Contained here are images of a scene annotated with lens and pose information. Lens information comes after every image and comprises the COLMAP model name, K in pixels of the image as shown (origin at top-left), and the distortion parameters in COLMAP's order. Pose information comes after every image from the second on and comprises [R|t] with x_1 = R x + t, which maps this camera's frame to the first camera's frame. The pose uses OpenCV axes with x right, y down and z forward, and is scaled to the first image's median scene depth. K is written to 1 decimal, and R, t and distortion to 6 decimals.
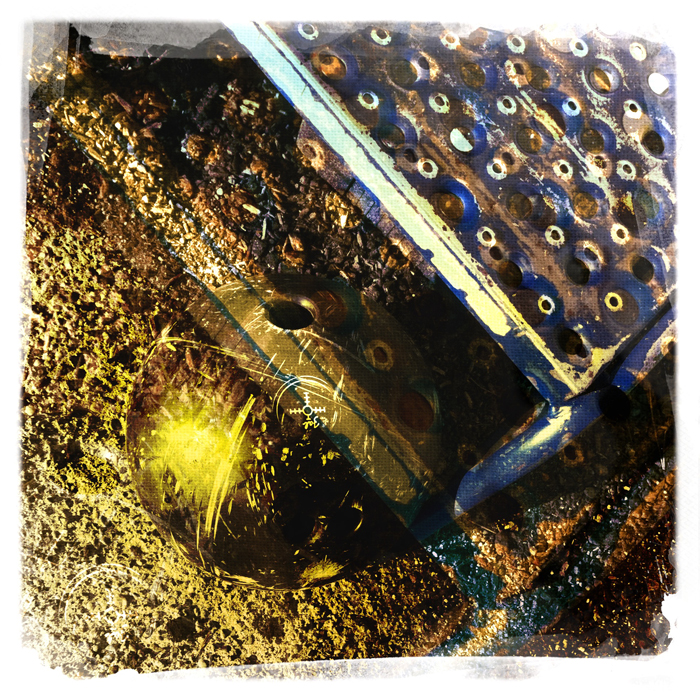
lens RADIAL K [[662.9, 0, 350.0], [0, 662.9, 350.0], [0, 0, 1]] dist [0.013212, 0.014402]
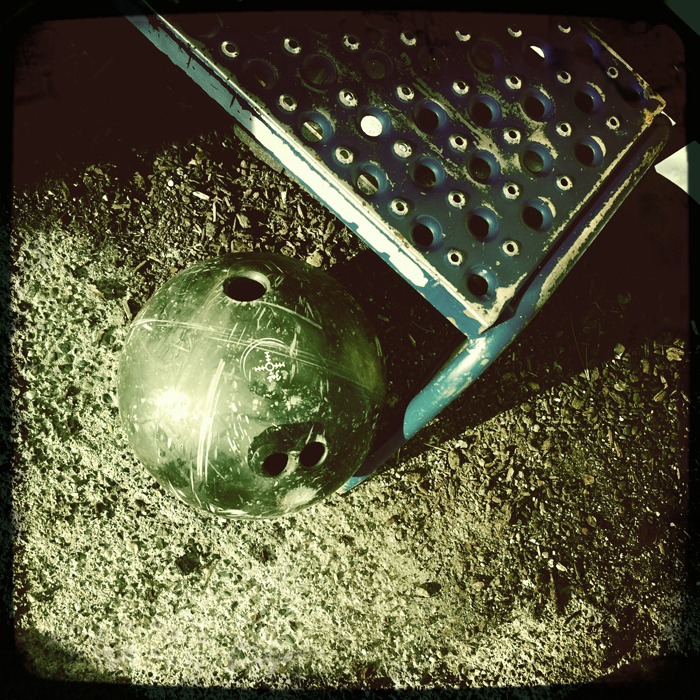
lens RADIAL K [[662.9, 0, 350.0], [0, 662.9, 350.0], [0, 0, 1]] dist [0.013212, 0.014402]
pose [[0.992298, -0.117276, 0.039895, 0.027710], [0.113849, 0.990318, 0.079427, -0.013875], [-0.048823, -0.074273, 0.996042, -0.156363]]
